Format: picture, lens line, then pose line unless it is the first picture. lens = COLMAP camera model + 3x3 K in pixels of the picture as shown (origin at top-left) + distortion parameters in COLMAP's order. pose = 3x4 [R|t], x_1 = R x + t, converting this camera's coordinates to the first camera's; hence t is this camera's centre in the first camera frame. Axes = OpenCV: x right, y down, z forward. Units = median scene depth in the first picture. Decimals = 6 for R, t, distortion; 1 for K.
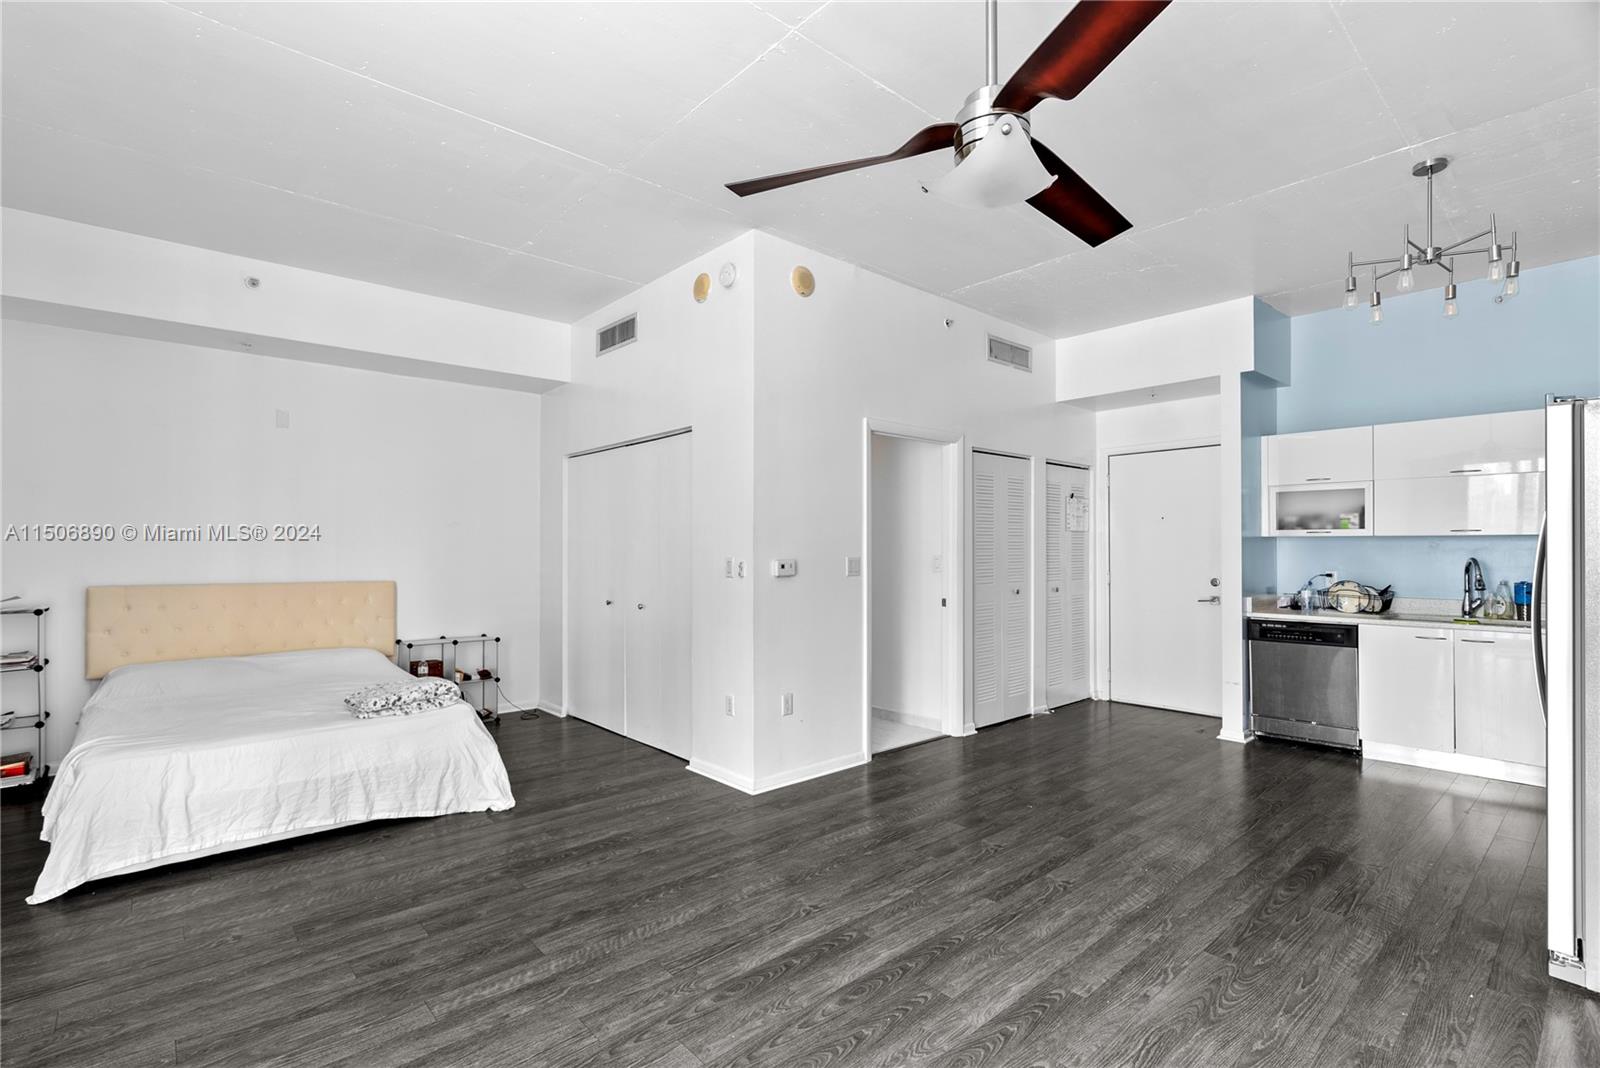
lens RADIAL K [[732.5, 0, 798.9], [0, 732.5, 544.4], [0, 0, 1]] dist [-0.006743, 0.003783]
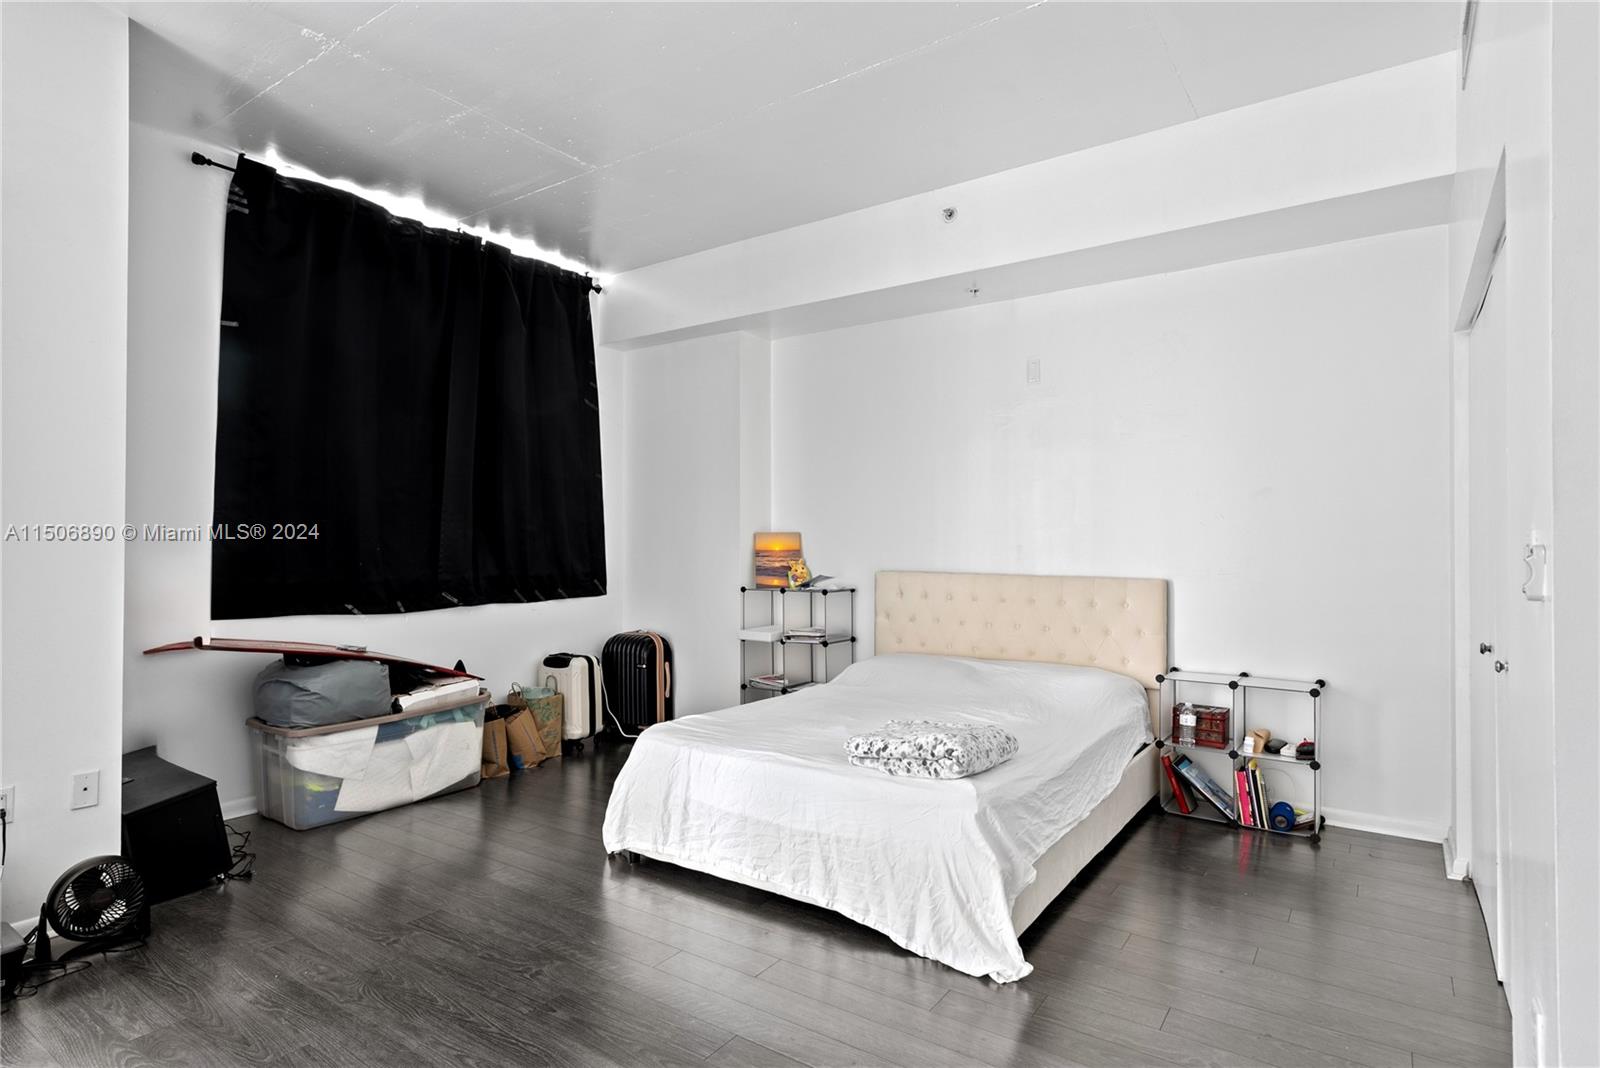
lens RADIAL K [[836.2, 0, 822.5], [0, 836.2, 548.2], [0, 0, 1]] dist [0.001140, 0.004240]
pose [[0.232114, -0.000046, -0.972689, 0.148746], [0.006407, 0.999978, 0.001482, 0.021835], [0.972668, -0.006576, 0.232109, 0.618031]]
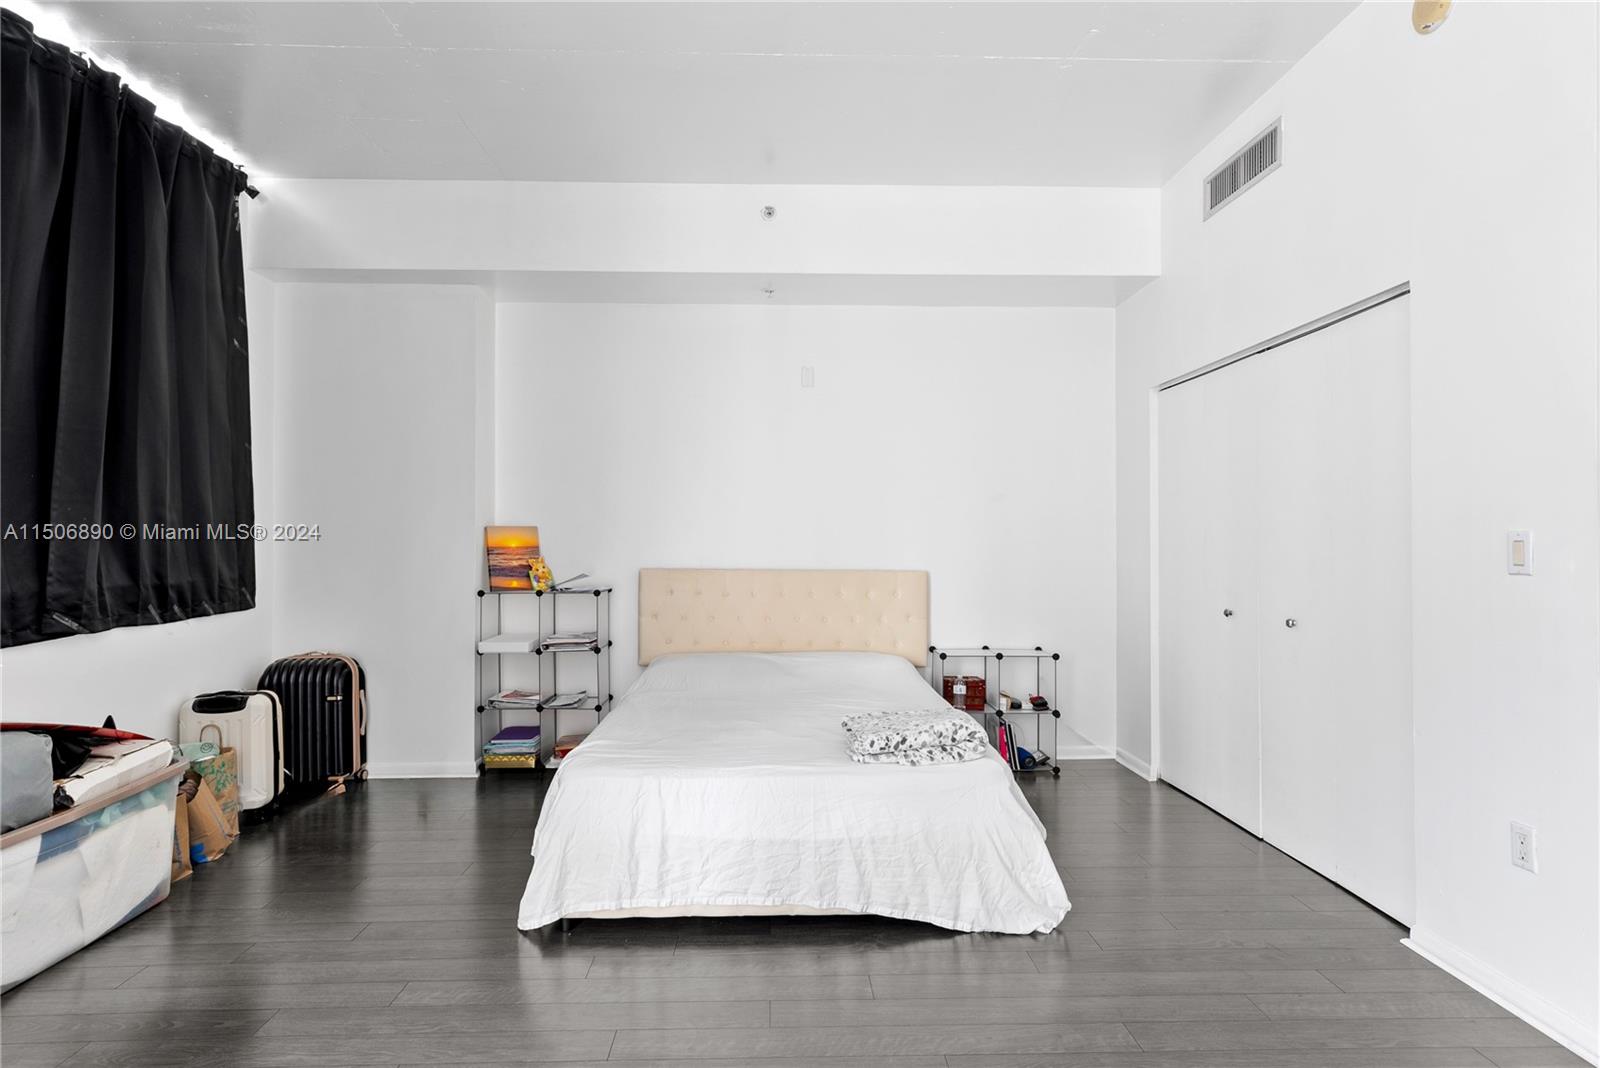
lens RADIAL K [[836.2, 0, 793.0], [0, 836.2, 540.7], [0, 0, 1]] dist [0.001140, 0.004240]
pose [[0.756197, -0.004155, -0.654331, -0.092990], [0.005599, 0.999984, 0.000121, 0.020344], [0.654321, -0.003756, 0.756208, 0.279100]]
